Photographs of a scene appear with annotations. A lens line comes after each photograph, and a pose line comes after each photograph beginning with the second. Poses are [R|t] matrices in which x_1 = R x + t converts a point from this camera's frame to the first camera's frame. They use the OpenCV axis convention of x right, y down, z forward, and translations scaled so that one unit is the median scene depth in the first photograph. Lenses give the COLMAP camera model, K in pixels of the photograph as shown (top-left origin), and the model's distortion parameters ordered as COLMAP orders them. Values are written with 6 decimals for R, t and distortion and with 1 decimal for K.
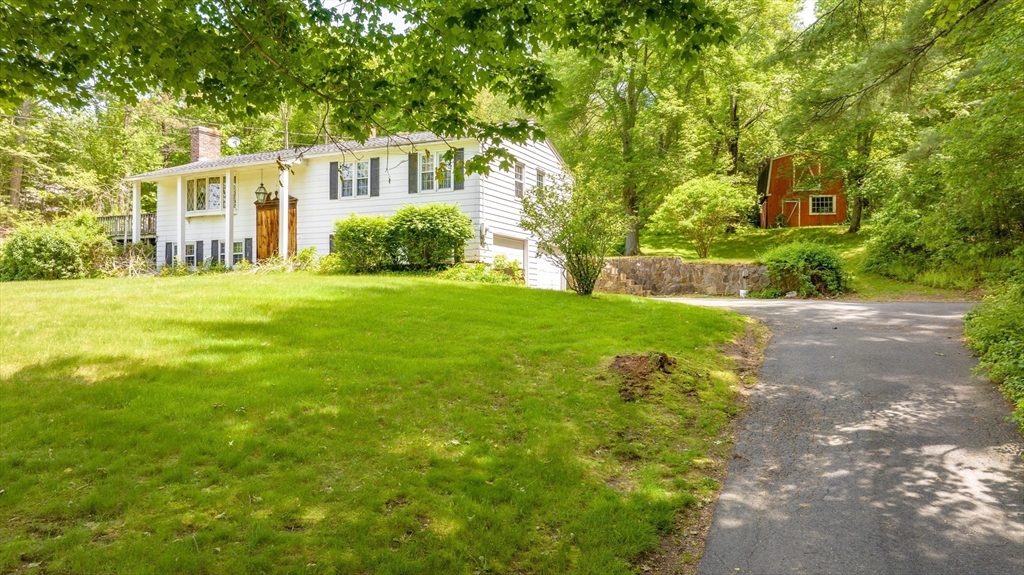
lens RADIAL K [[735.6, 0, 509.9], [0, 735.6, 287.1], [0, 0, 1]] dist [-0.032704, 0.035163]
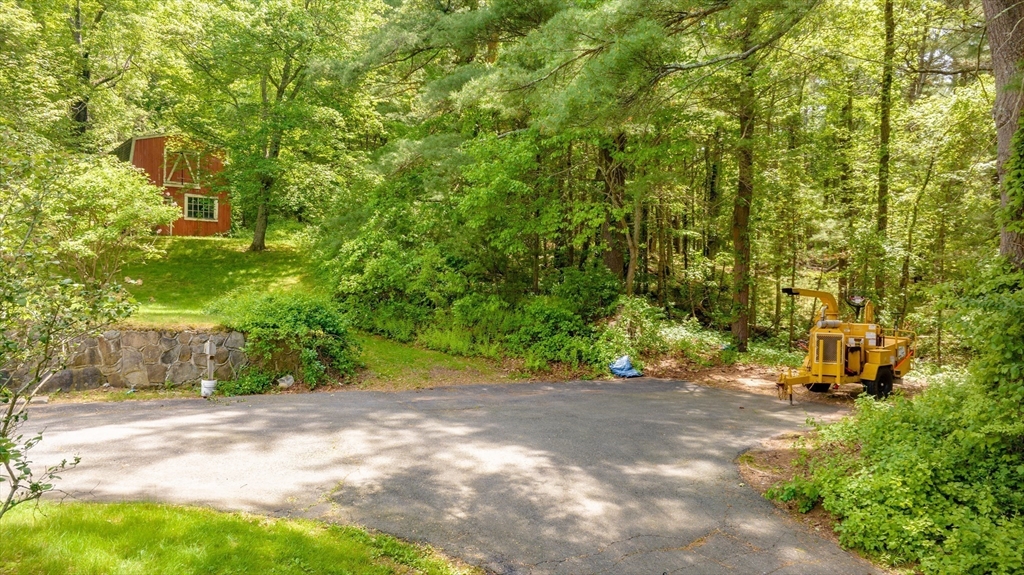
lens RADIAL K [[735.6, 0, 508.8], [0, 735.6, 286.7], [0, 0, 1]] dist [-0.032704, 0.035163]
pose [[0.598259, 0.001795, 0.801301, 0.006486], [-0.017527, 0.999788, 0.010846, -0.044332], [-0.801111, -0.020533, 0.598164, 0.285124]]
